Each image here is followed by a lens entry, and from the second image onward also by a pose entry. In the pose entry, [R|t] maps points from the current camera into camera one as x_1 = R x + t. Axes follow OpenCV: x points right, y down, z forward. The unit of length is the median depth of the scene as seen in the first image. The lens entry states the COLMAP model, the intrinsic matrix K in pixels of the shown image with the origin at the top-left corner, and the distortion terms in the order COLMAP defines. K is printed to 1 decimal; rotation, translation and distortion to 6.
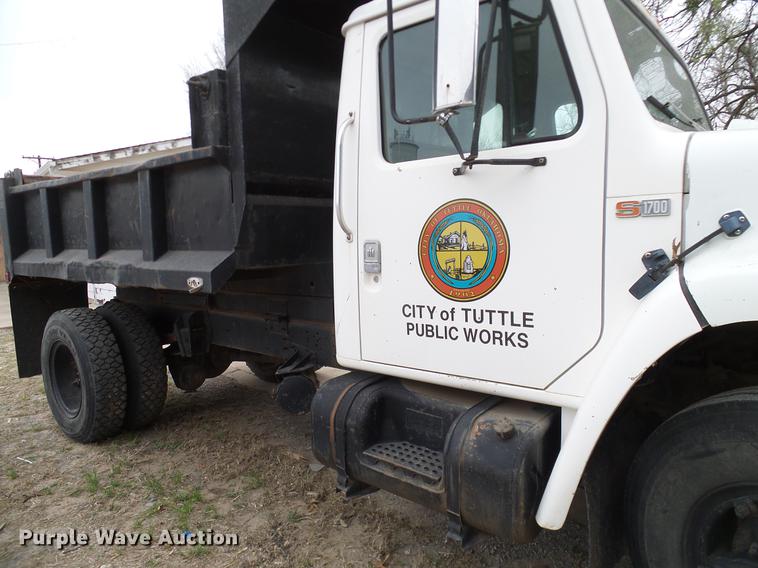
lens RADIAL K [[526.4, 0, 381.5], [0, 526.4, 285.1], [0, 0, 1]] dist [0.007849, -0.003141]
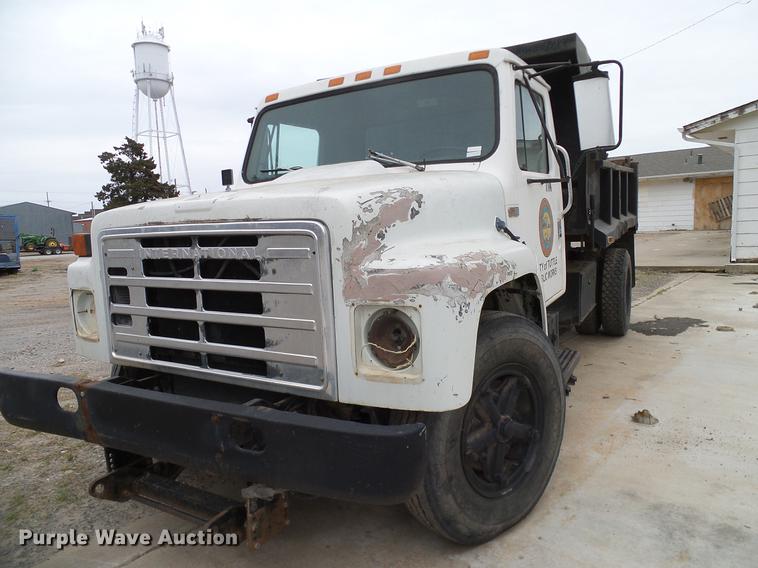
lens RADIAL K [[525.5, 0, 380.3], [0, 525.5, 287.2], [0, 0, 1]] dist [-0.002705, 0.000137]
pose [[0.156328, 0.172850, -0.972463, 1.689944], [-0.060450, 0.984397, 0.165253, -0.168244], [0.985854, 0.032952, 0.164337, 0.705099]]
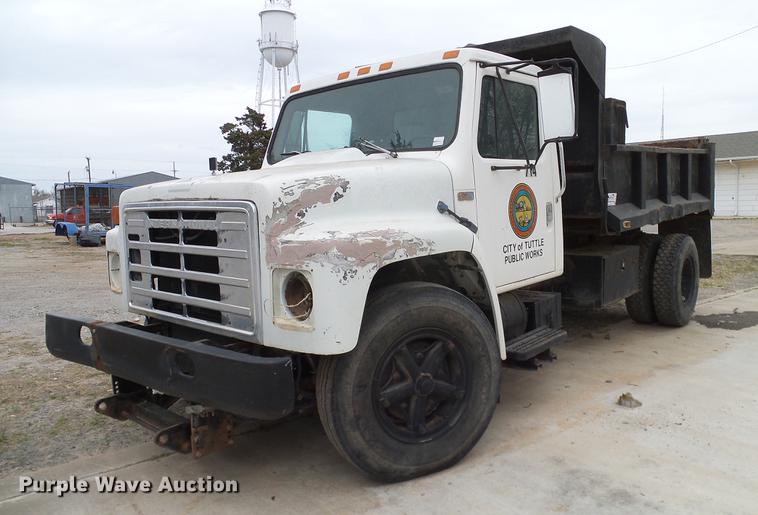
lens RADIAL K [[575.8, 0, 413.5], [0, 575.8, 254.3], [0, 0, 1]] dist [-0.003320, 0.007071]
pose [[-0.014074, 0.151553, -0.988349, 1.955519], [-0.074068, 0.985573, 0.152182, -0.214873], [0.997154, 0.075347, -0.002645, 1.013902]]
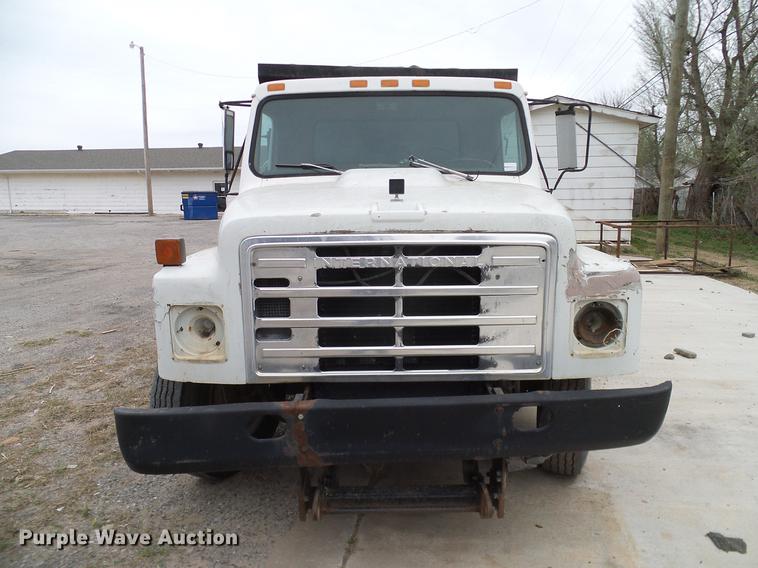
lens RADIAL K [[526.4, 0, 381.5], [0, 526.4, 285.1], [0, 0, 1]] dist [0.007849, -0.003141]
pose [[0.636786, 0.183851, -0.748801, 1.469780], [-0.096466, 0.982522, 0.159200, -0.163713], [0.764983, -0.029143, 0.643391, -0.006104]]
